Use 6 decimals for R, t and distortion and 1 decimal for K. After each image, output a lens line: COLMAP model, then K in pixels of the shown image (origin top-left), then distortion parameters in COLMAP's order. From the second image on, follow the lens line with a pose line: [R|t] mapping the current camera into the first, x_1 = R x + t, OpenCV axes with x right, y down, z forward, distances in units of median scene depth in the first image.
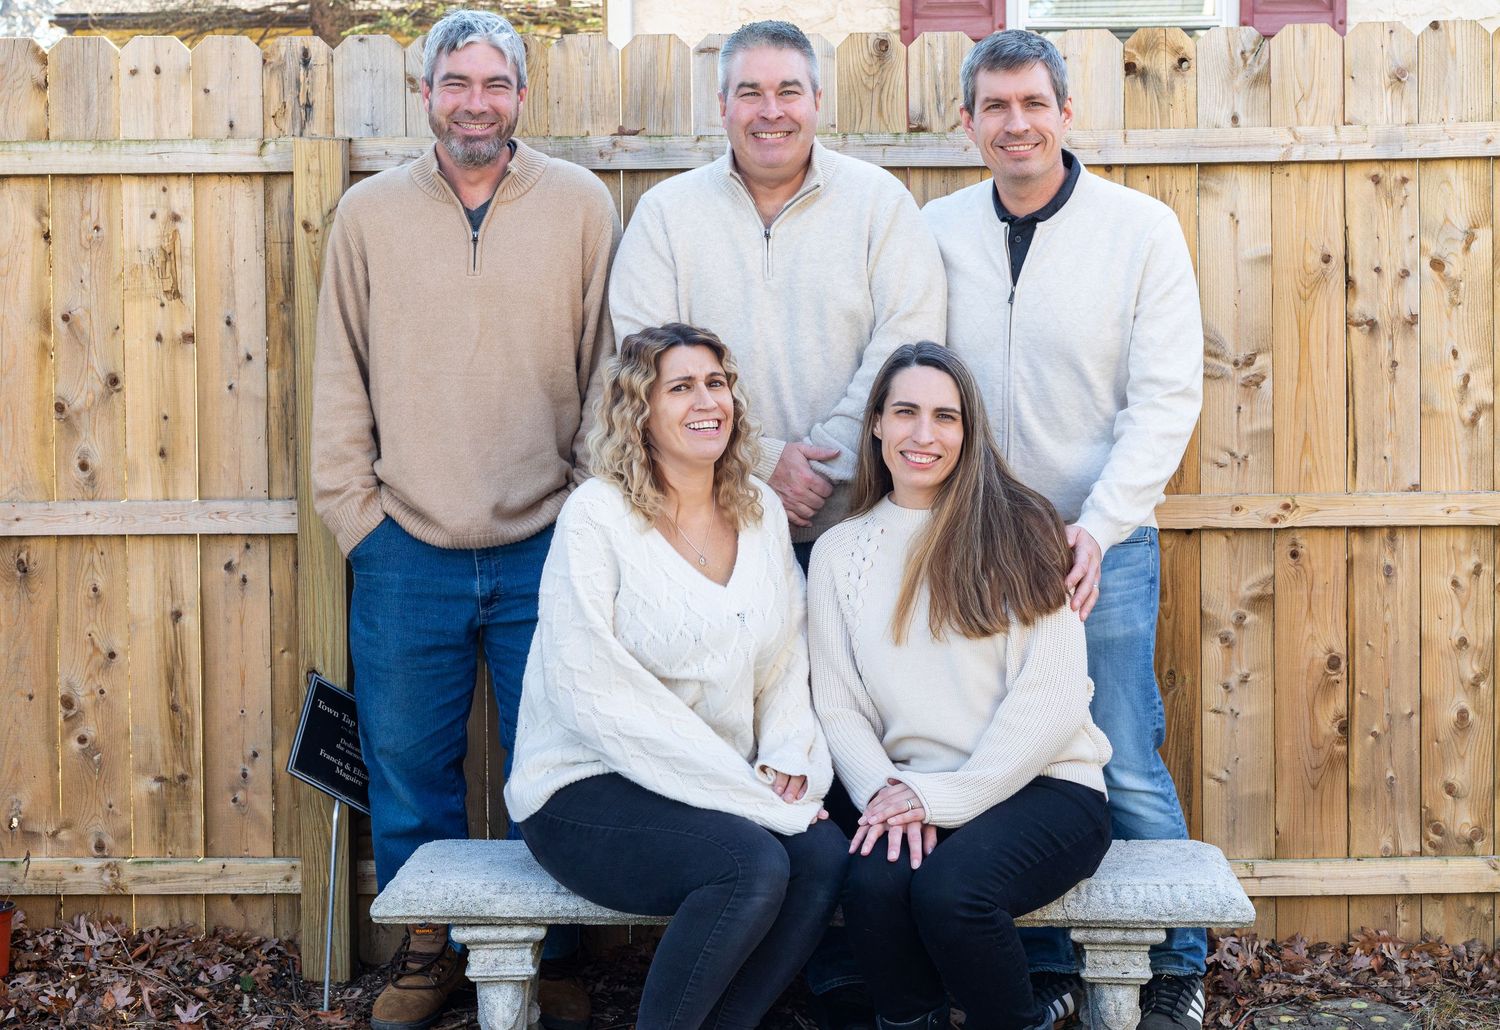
lens RADIAL K [[2557.5, 0, 749.9], [0, 2557.5, 511.8], [0, 0, 1]] dist [-0.019916, 0.000000]
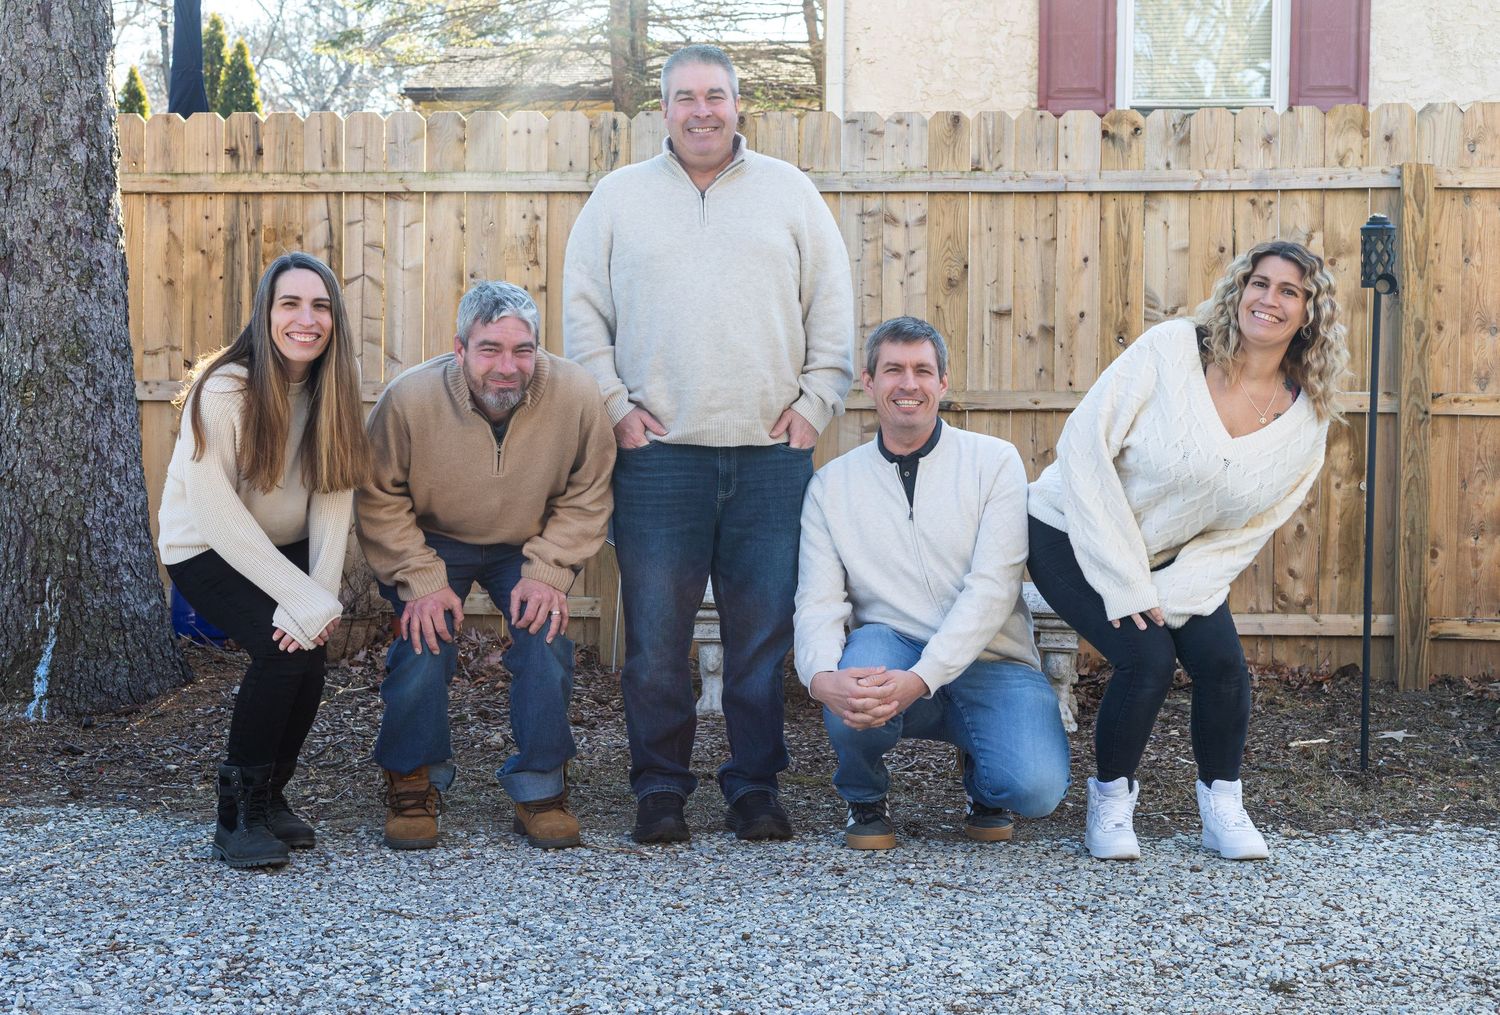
lens RADIAL K [[2176.0, 0, 751.3], [0, 2176.0, 509.7], [0, 0, 1]] dist [-0.040329, 0.000000]
pose [[0.994515, 0.023638, -0.101886, 0.069570], [-0.023789, 0.999717, -0.000267, 0.076658], [0.101851, 0.002689, 0.994796, -0.427292]]
